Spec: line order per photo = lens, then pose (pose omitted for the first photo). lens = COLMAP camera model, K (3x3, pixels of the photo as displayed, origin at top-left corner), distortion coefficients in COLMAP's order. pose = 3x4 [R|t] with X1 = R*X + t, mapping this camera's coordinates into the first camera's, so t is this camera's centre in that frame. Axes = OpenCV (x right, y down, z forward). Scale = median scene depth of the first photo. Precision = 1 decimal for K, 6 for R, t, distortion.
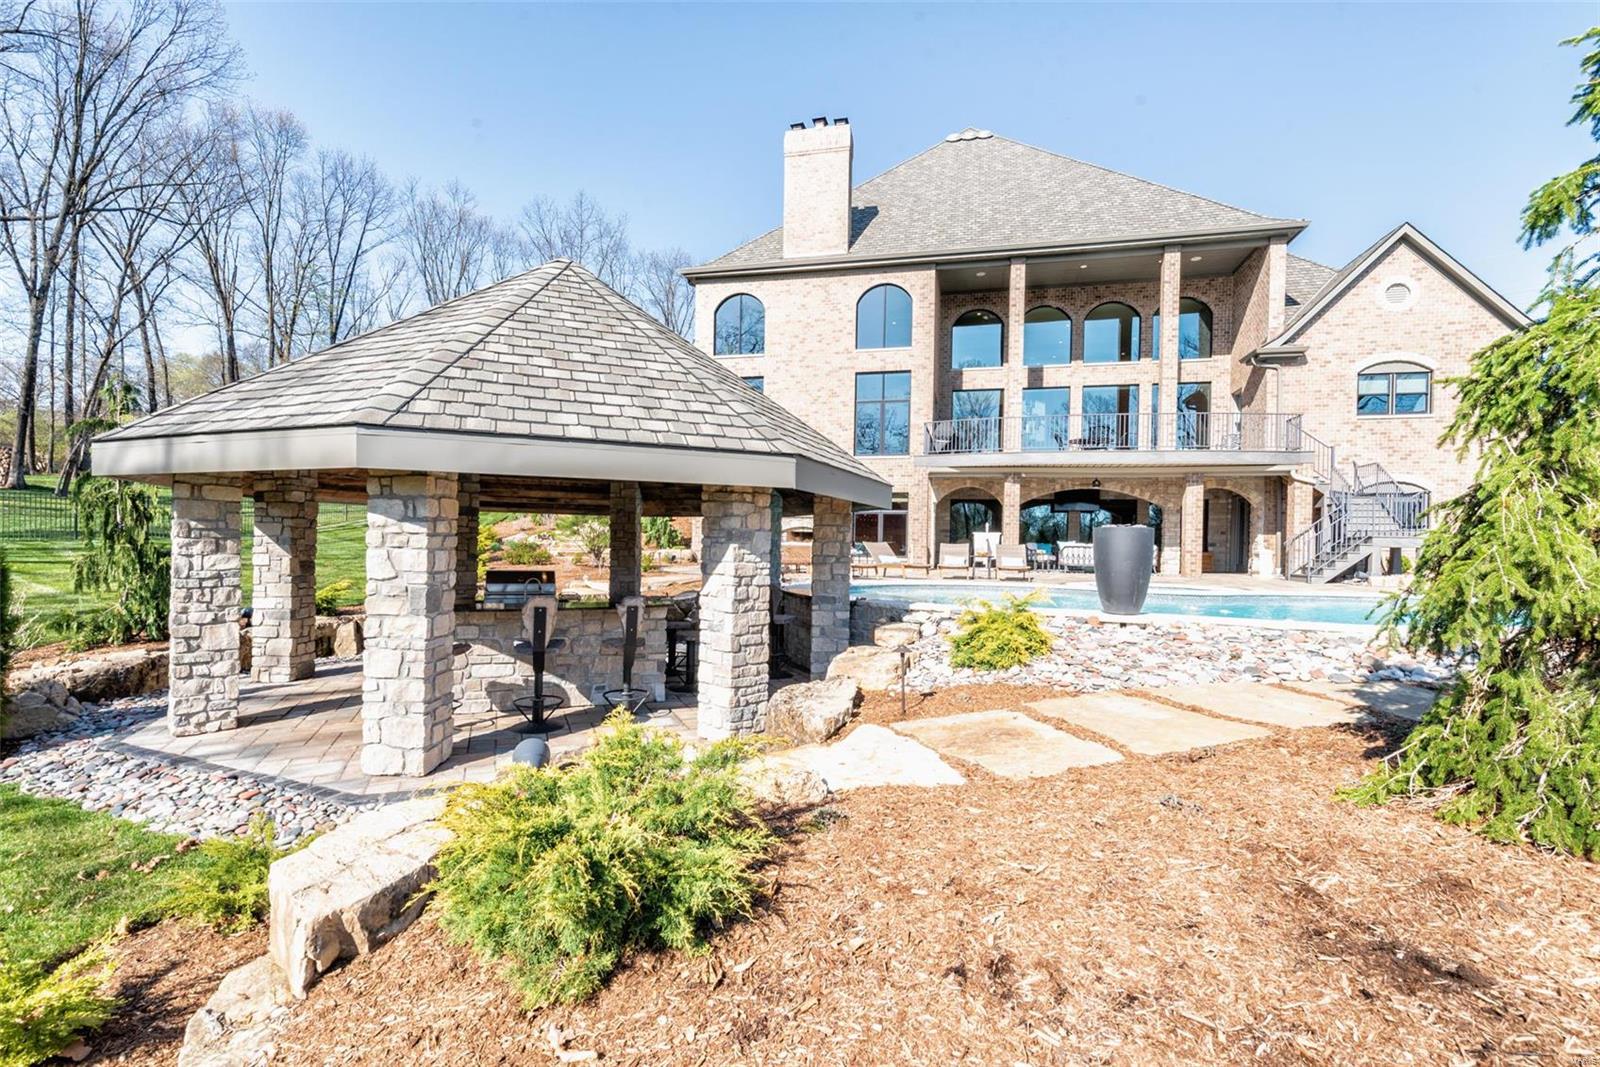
lens RADIAL K [[698.3, 0, 813.5], [0, 698.3, 542.9], [0, 0, 1]] dist [0.002030, -0.002540]
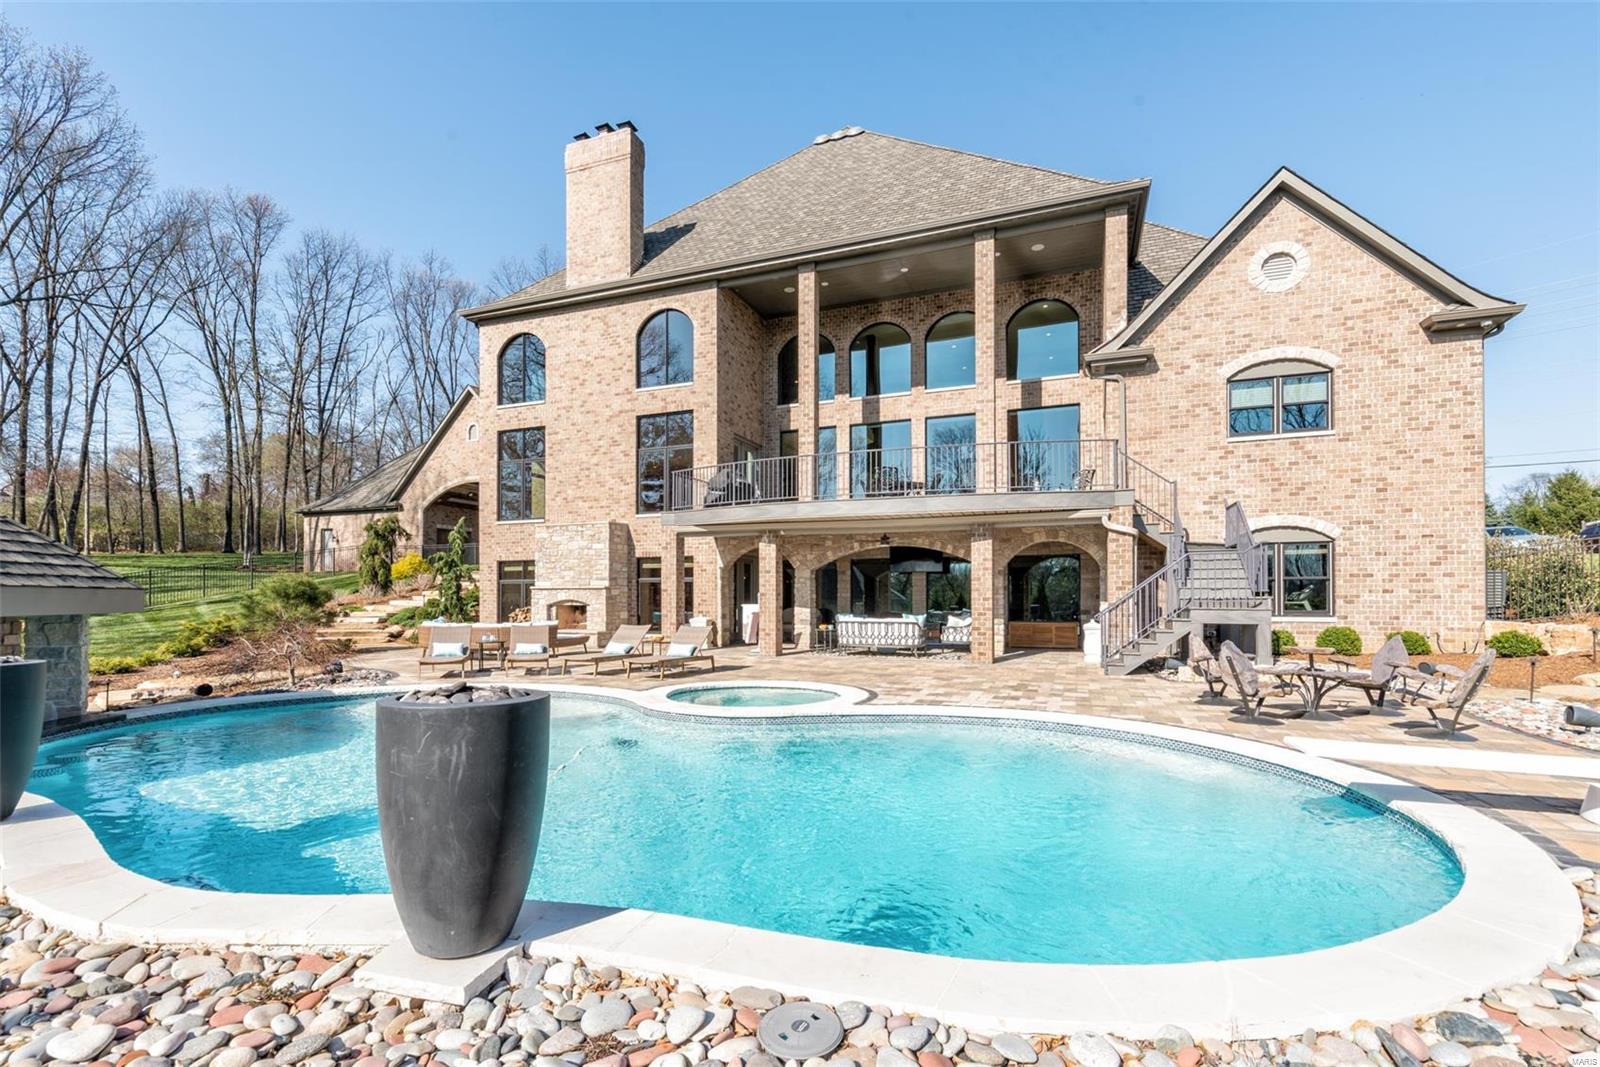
lens RADIAL K [[698.3, 0, 820.4], [0, 698.3, 585.4], [0, 0, 1]] dist [0.002030, -0.002540]
pose [[0.991198, -0.021307, -0.130660, 0.395625], [0.019660, 0.999710, -0.013879, -0.022295], [0.130918, 0.011188, 0.991330, 0.194465]]
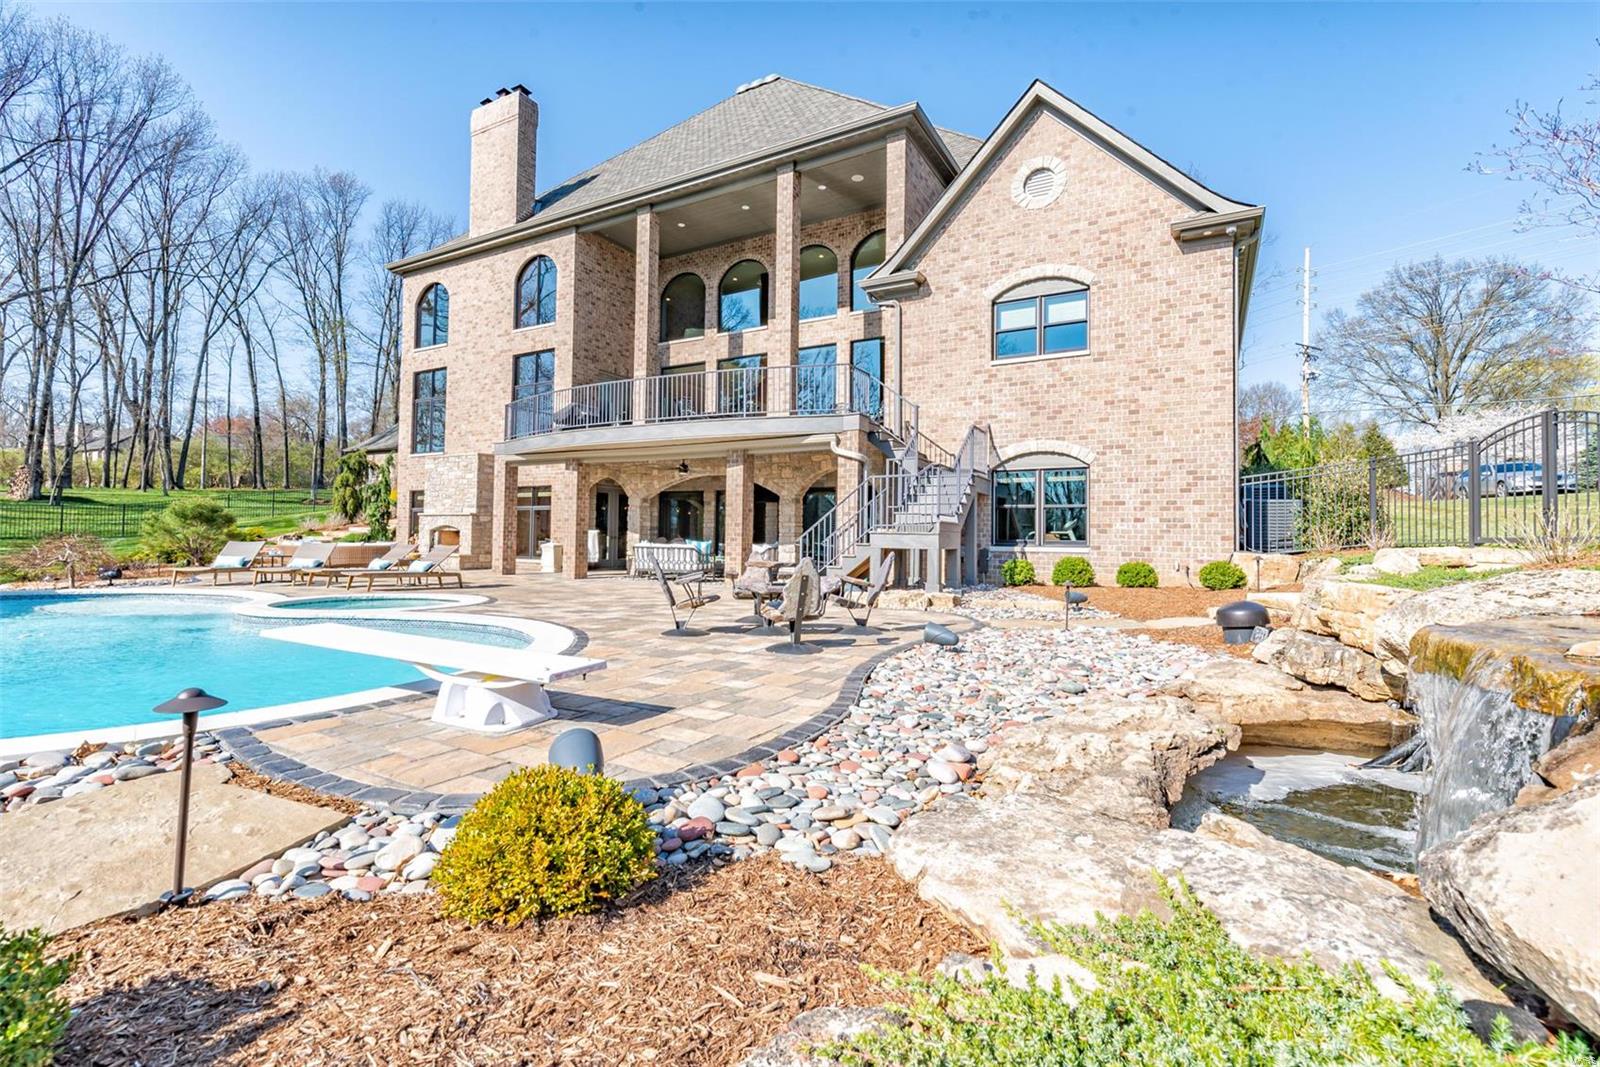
lens RADIAL K [[698.3, 0, 835.9], [0, 698.3, 514.1], [0, 0, 1]] dist [0.002030, -0.002540]
pose [[0.963042, -0.014620, -0.268954, 0.719991], [0.004598, 0.999273, -0.037854, -0.000684], [0.269311, 0.035218, 0.962409, 0.249997]]
